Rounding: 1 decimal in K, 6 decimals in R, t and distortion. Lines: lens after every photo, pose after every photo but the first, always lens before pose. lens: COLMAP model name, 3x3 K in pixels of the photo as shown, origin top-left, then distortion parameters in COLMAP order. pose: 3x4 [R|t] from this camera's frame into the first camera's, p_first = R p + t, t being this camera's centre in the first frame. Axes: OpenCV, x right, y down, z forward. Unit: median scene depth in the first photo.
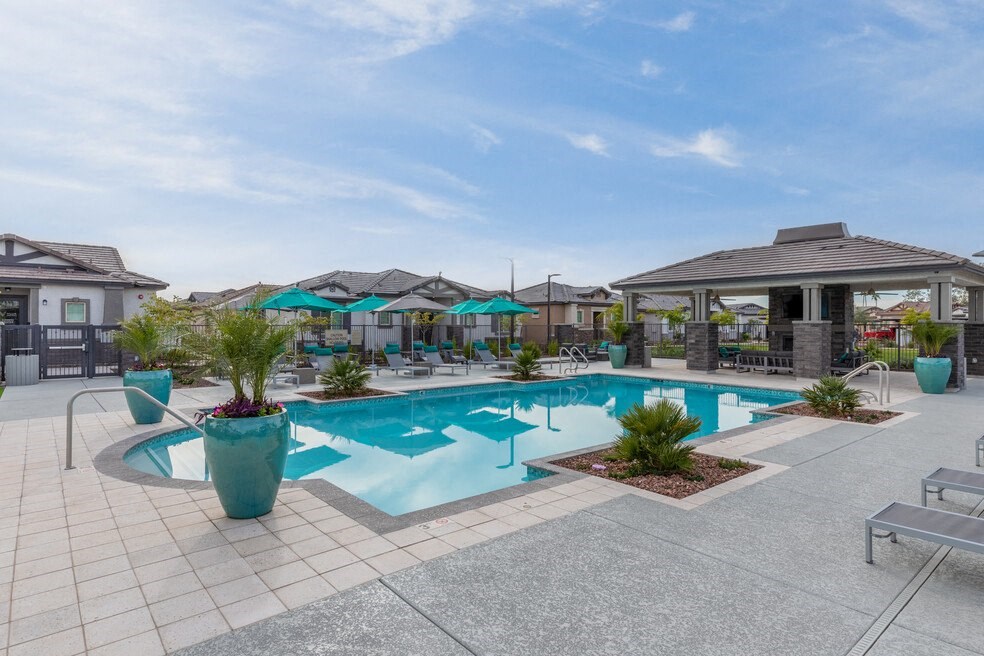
lens RADIAL K [[539.9, 0, 492.0], [0, 539.9, 328.0], [0, 0, 1]] dist [0.005055, -0.000221]
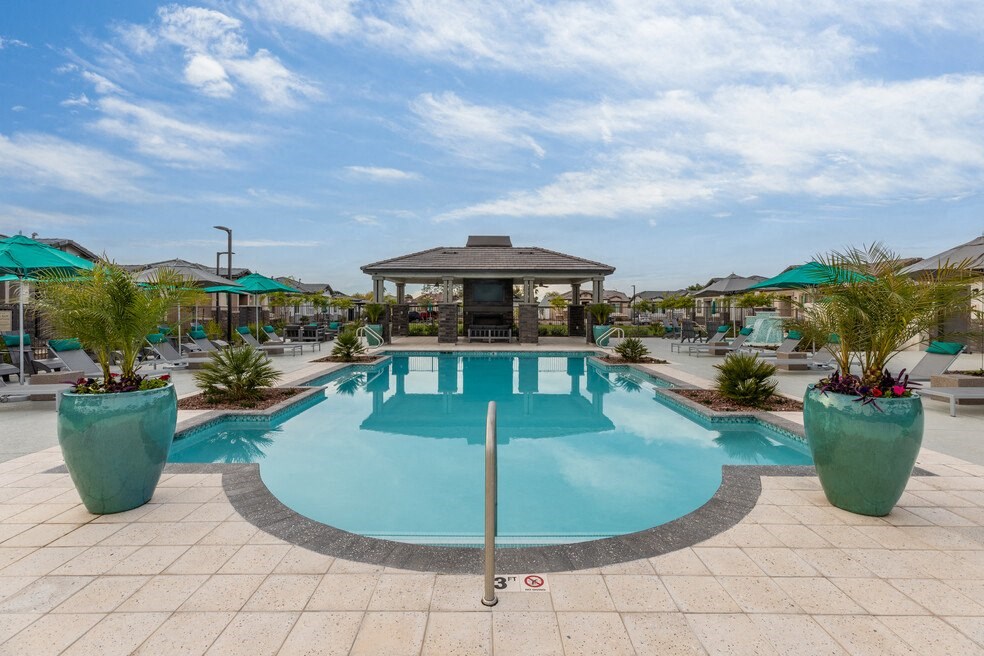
lens RADIAL K [[461.8, 0, 490.8], [0, 461.8, 310.6], [0, 0, 1]] dist [0.001881, 0.000365]
pose [[0.643961, -0.001317, 0.765057, -0.363474], [0.004711, 0.999986, -0.002243, 0.007847], [-0.765044, 0.005048, 0.643959, 0.256109]]
